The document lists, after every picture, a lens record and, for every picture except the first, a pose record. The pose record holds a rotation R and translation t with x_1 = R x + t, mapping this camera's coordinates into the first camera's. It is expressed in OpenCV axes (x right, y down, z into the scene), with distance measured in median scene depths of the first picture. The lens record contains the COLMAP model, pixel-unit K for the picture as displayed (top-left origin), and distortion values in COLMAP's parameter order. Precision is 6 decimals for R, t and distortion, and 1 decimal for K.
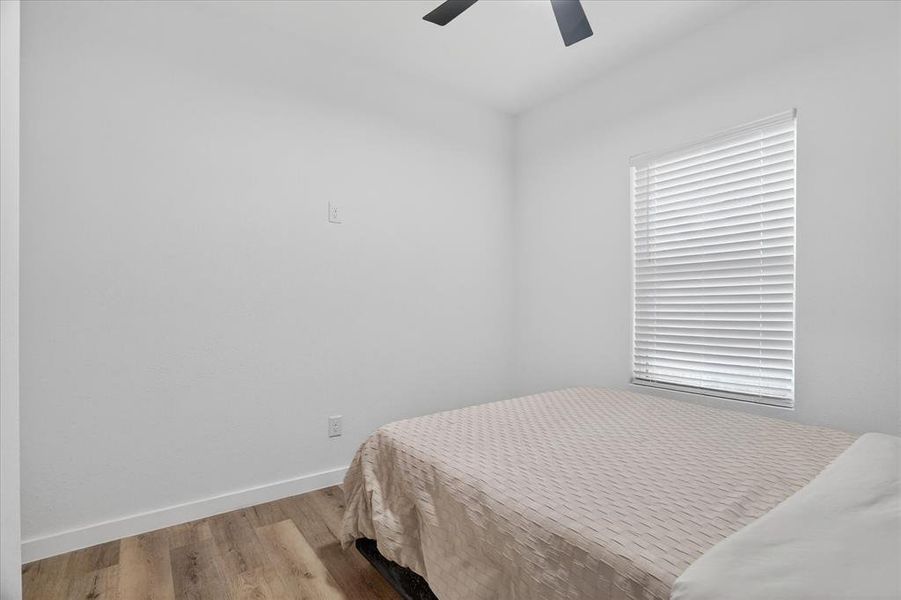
lens RADIAL K [[420.3, 0, 456.0], [0, 420.3, 298.2], [0, 0, 1]] dist [-0.046604, 0.014410]
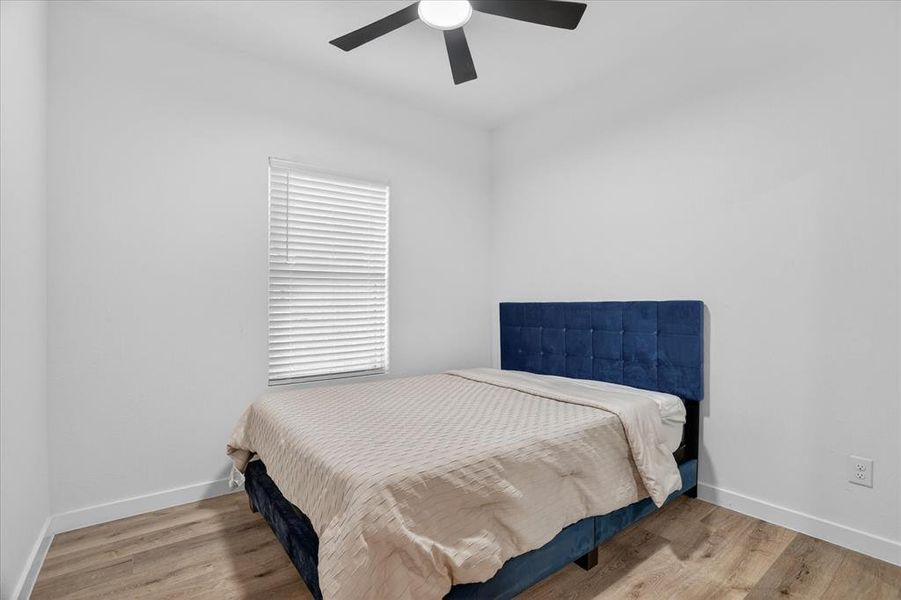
lens RADIAL K [[420.3, 0, 456.0], [0, 420.3, 298.2], [0, 0, 1]] dist [-0.046604, 0.014410]
pose [[0.001782, 0.015694, 0.999875, -0.750054], [-0.005784, 0.999860, -0.015683, 0.012836], [-0.999982, -0.005755, 0.001873, 0.736547]]
